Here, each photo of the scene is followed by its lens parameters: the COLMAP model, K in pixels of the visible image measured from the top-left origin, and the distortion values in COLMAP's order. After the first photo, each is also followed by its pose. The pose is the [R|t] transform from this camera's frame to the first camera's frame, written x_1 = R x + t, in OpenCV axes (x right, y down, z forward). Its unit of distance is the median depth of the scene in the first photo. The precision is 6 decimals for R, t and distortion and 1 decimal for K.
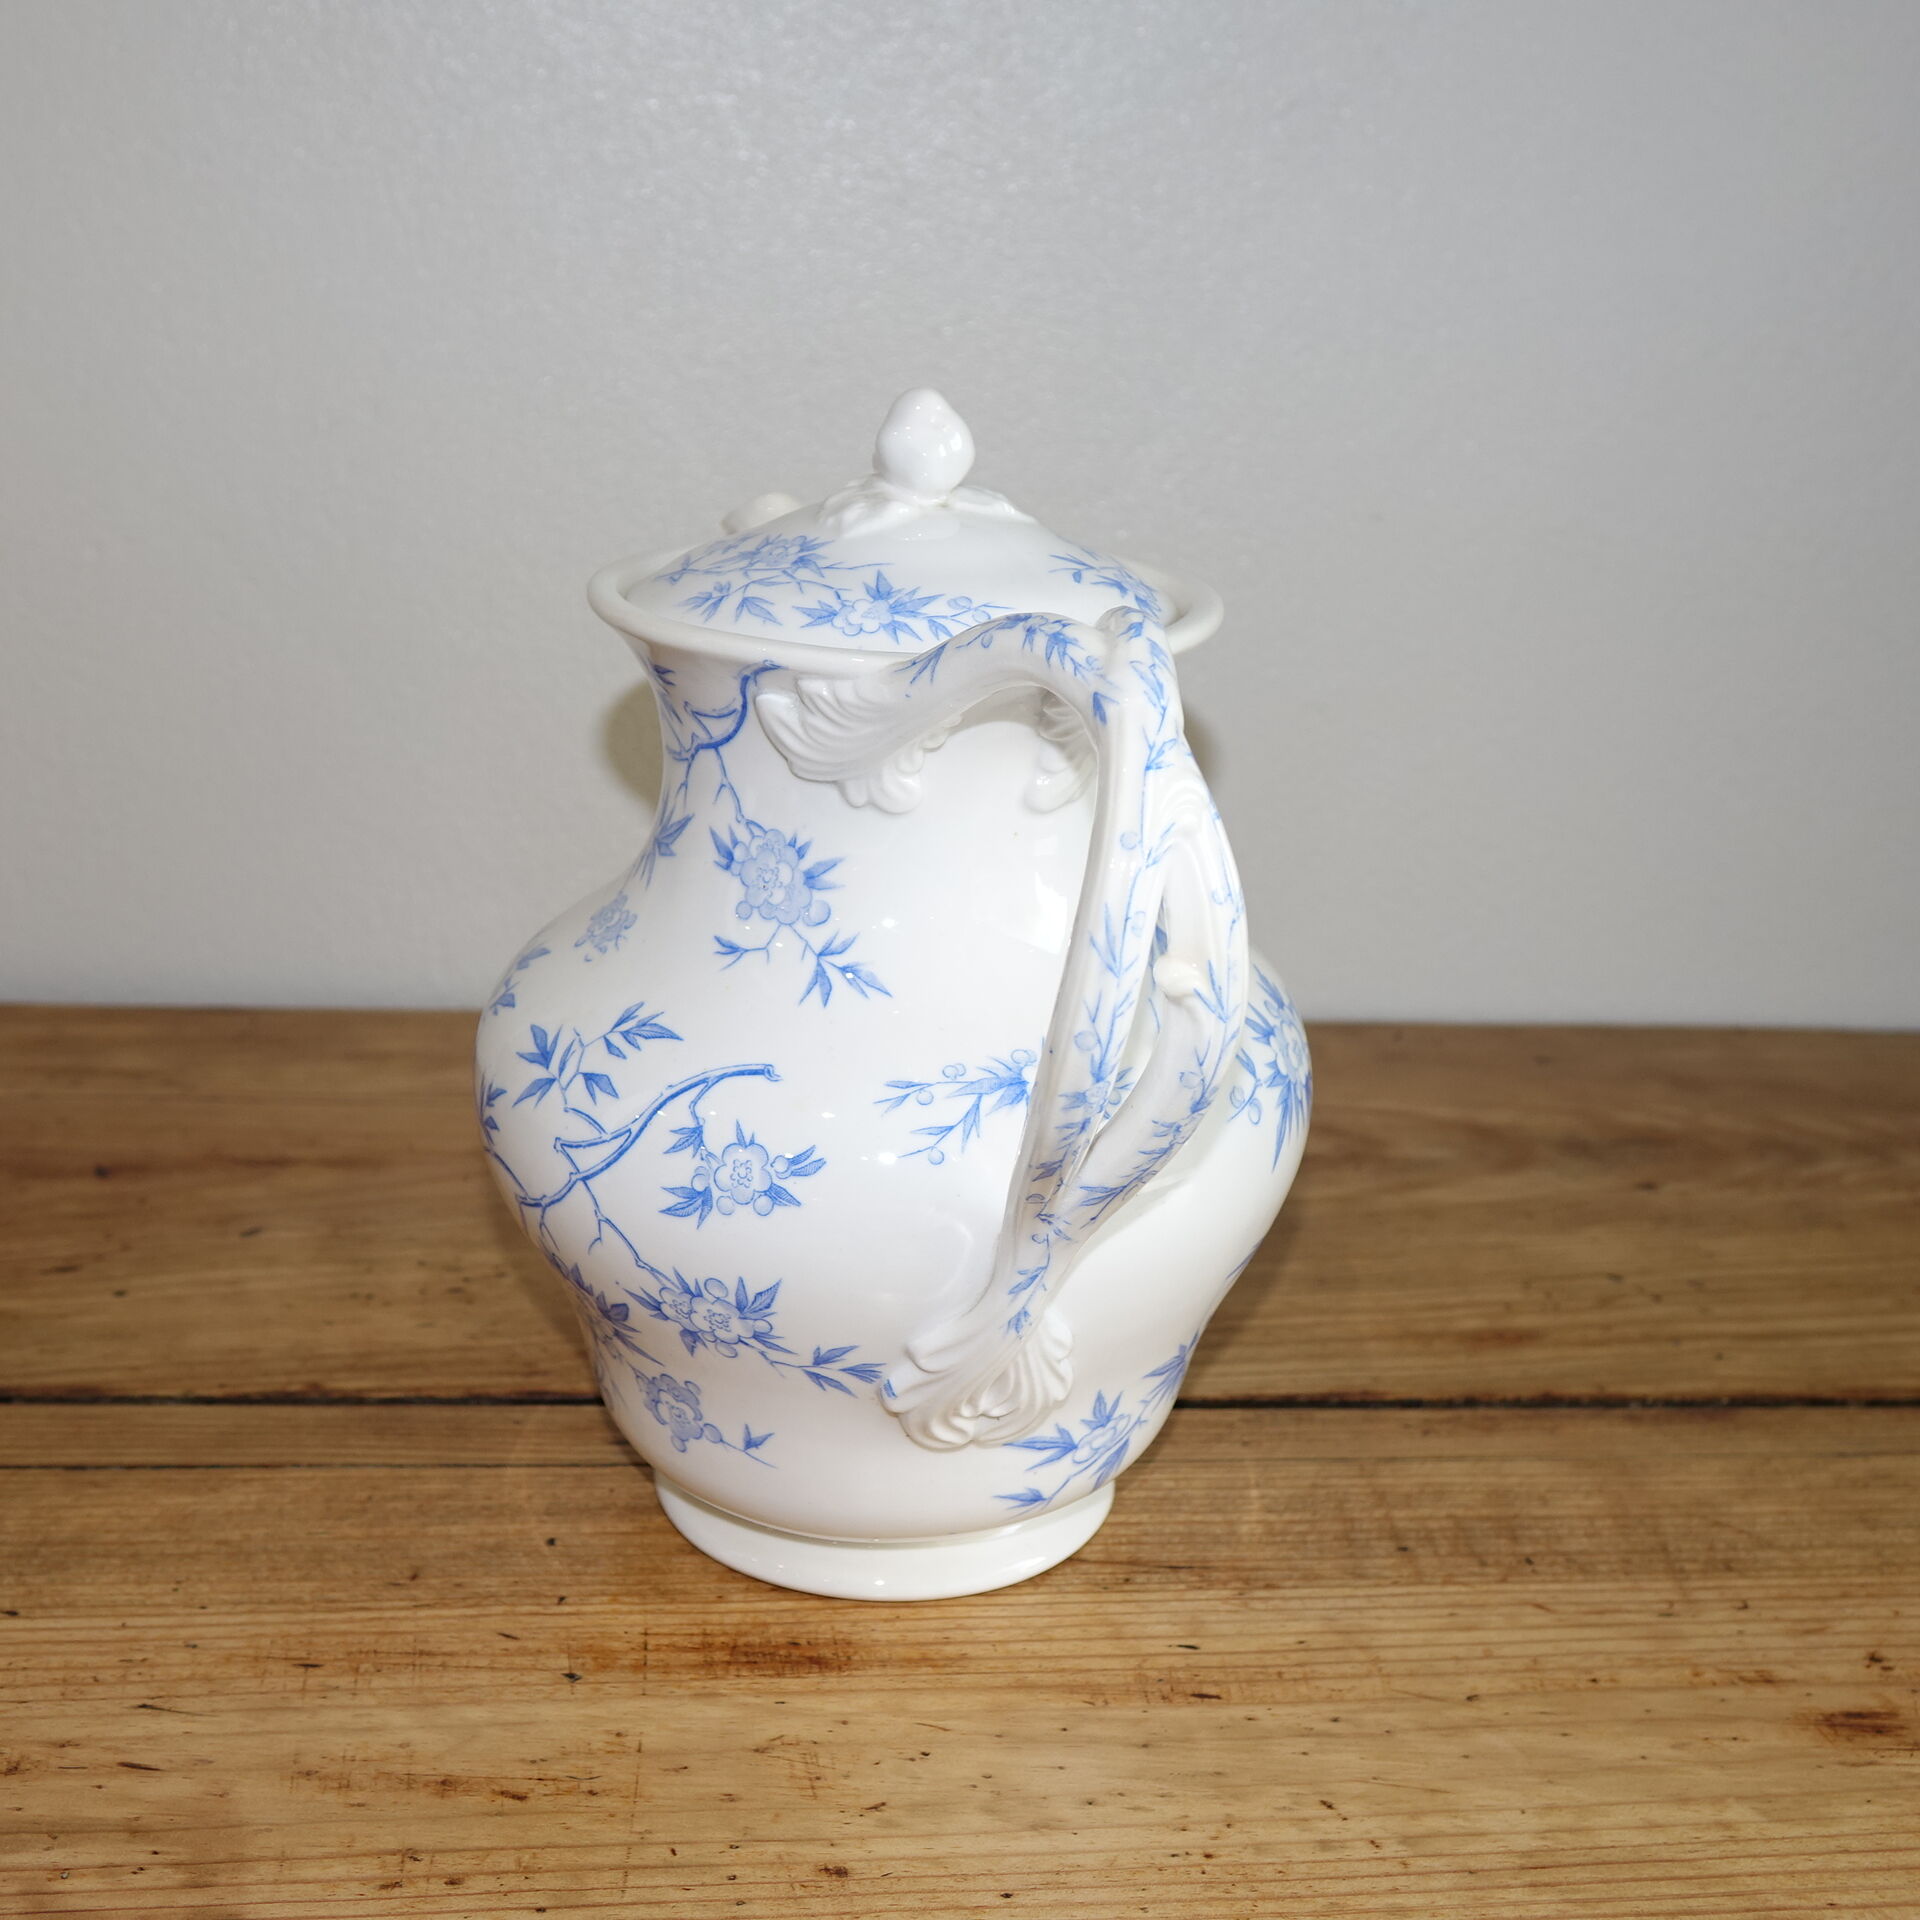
lens RADIAL K [[2596.4, 0, 960.0], [0, 2596.4, 960.0], [0, 0, 1]] dist [-0.027346, -0.052517]
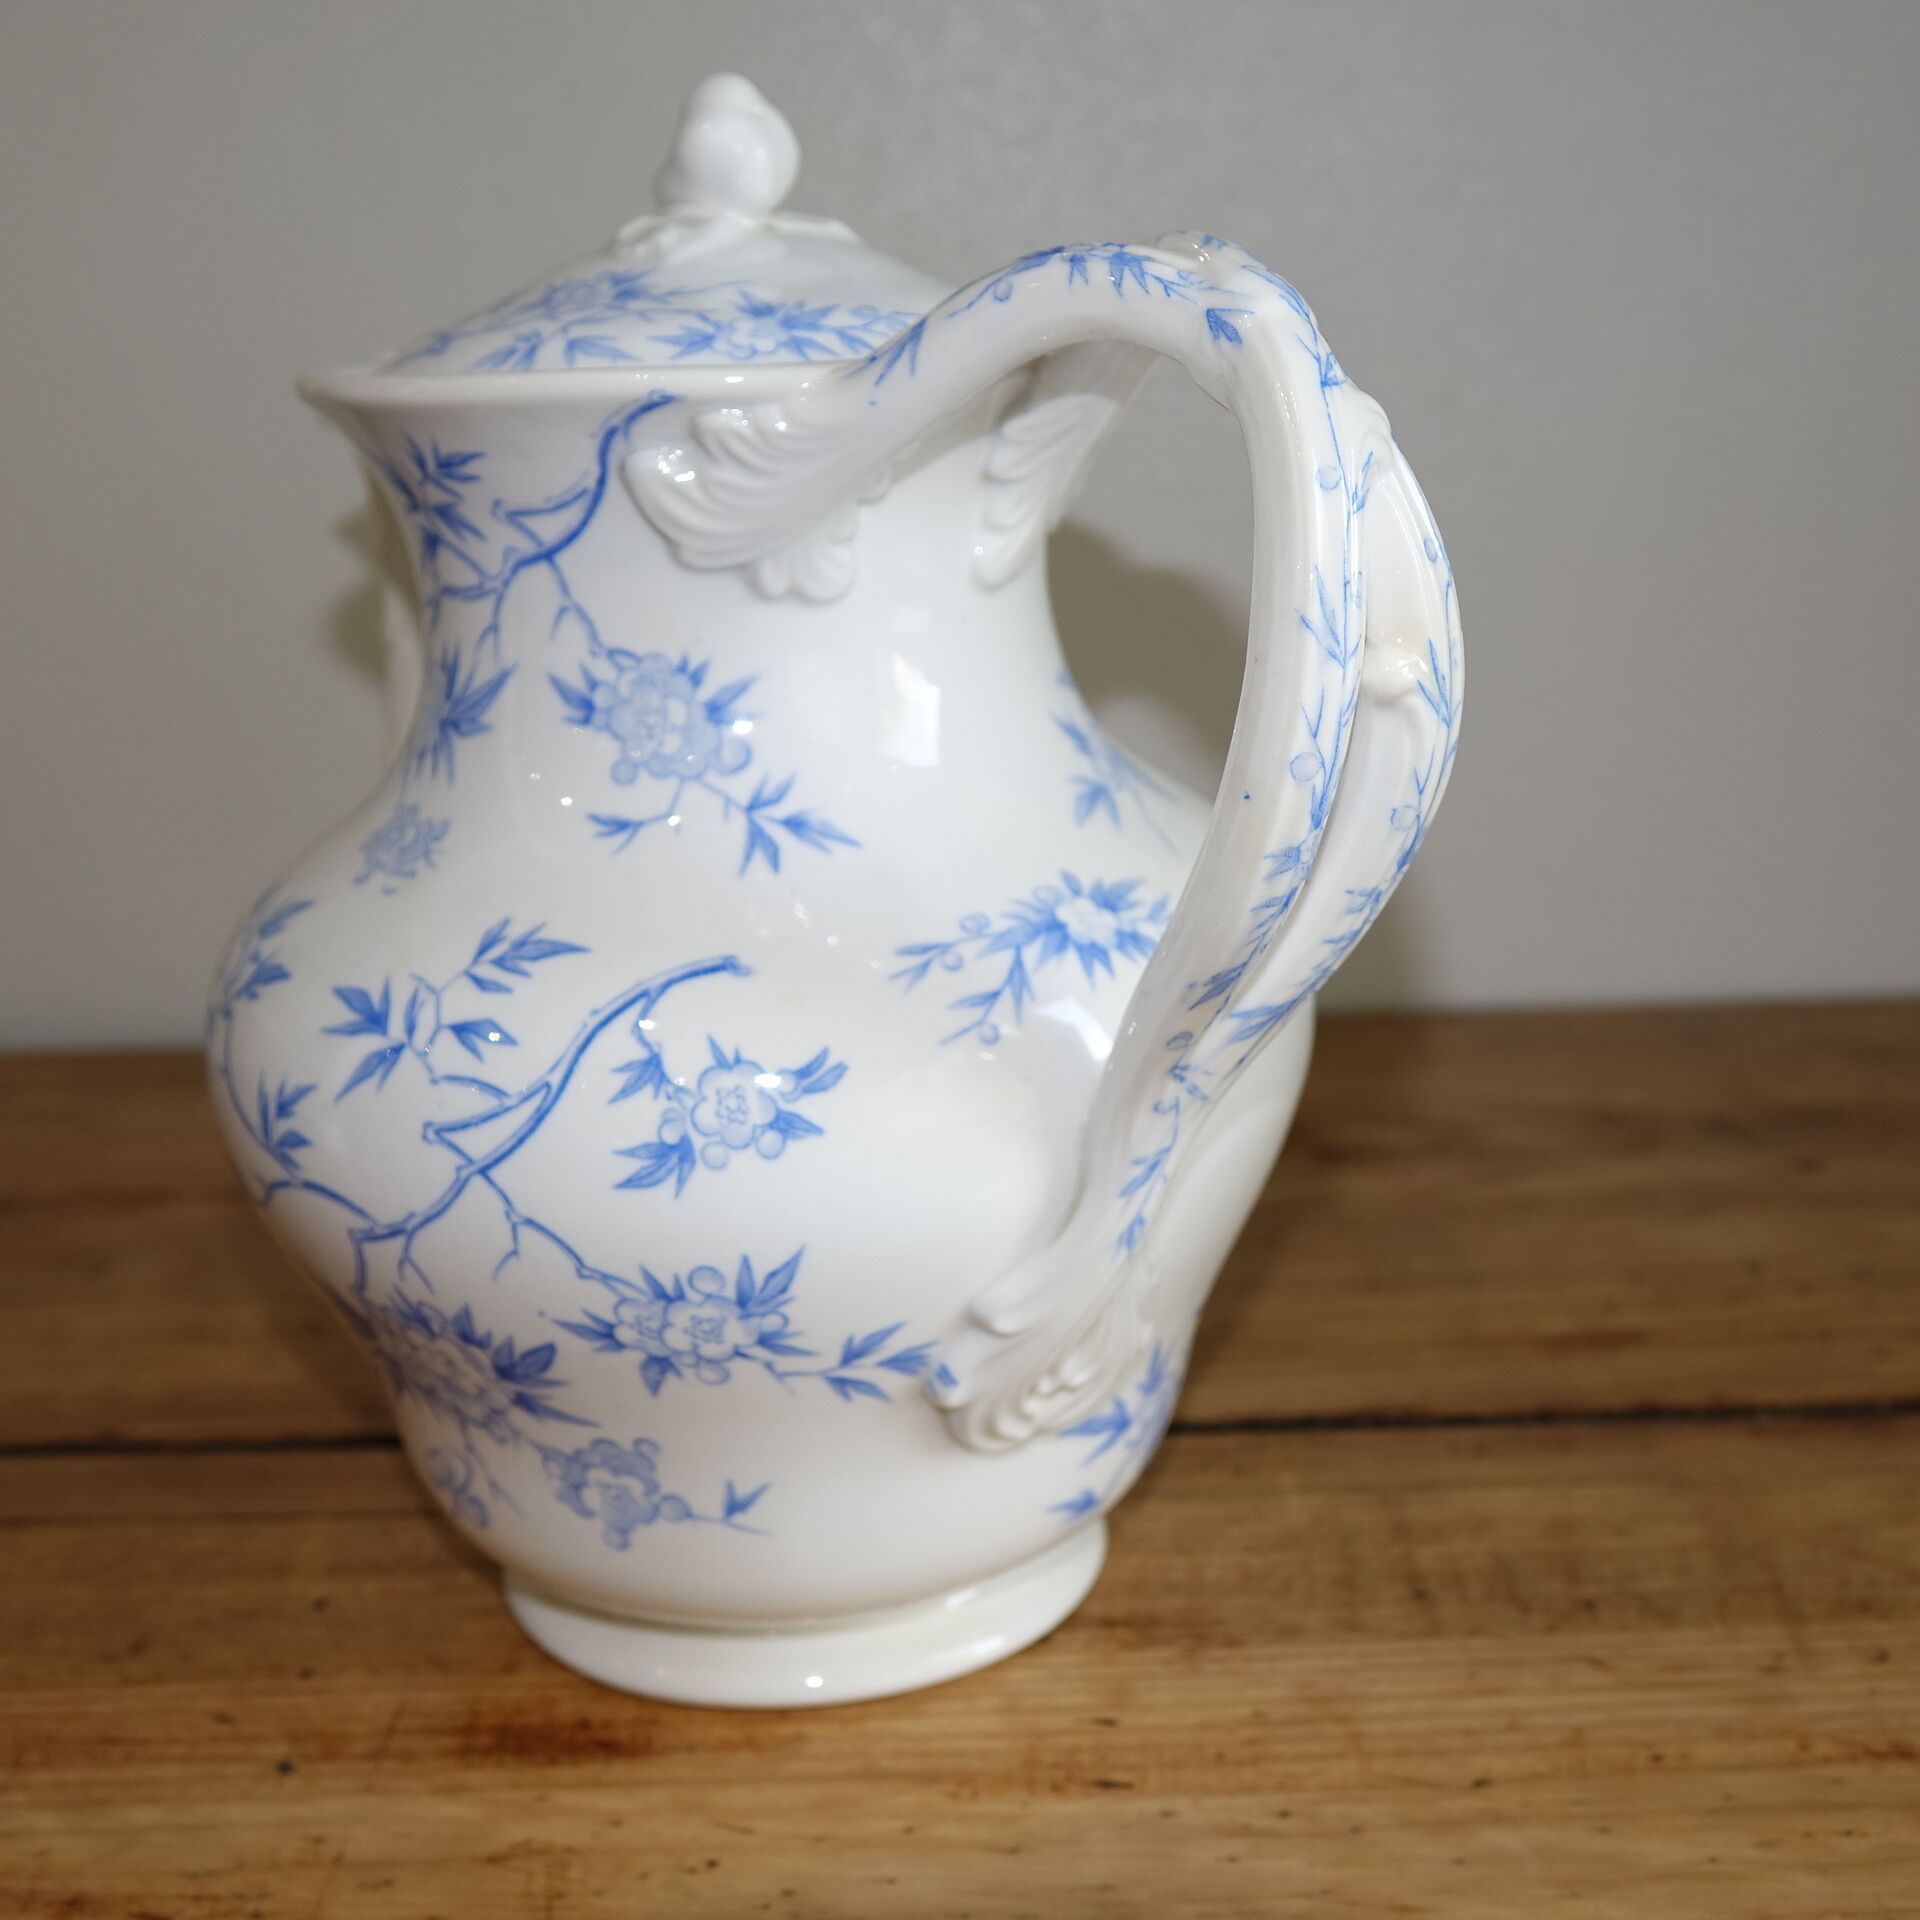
lens RADIAL K [[2596.4, 0, 960.0], [0, 2596.4, 960.0], [0, 0, 1]] dist [-0.027346, -0.052517]
pose [[0.940601, -0.161723, 0.298521, -0.224063], [0.181976, 0.982442, -0.041149, 0.080960], [-0.286625, 0.093029, 0.953516, 0.289026]]
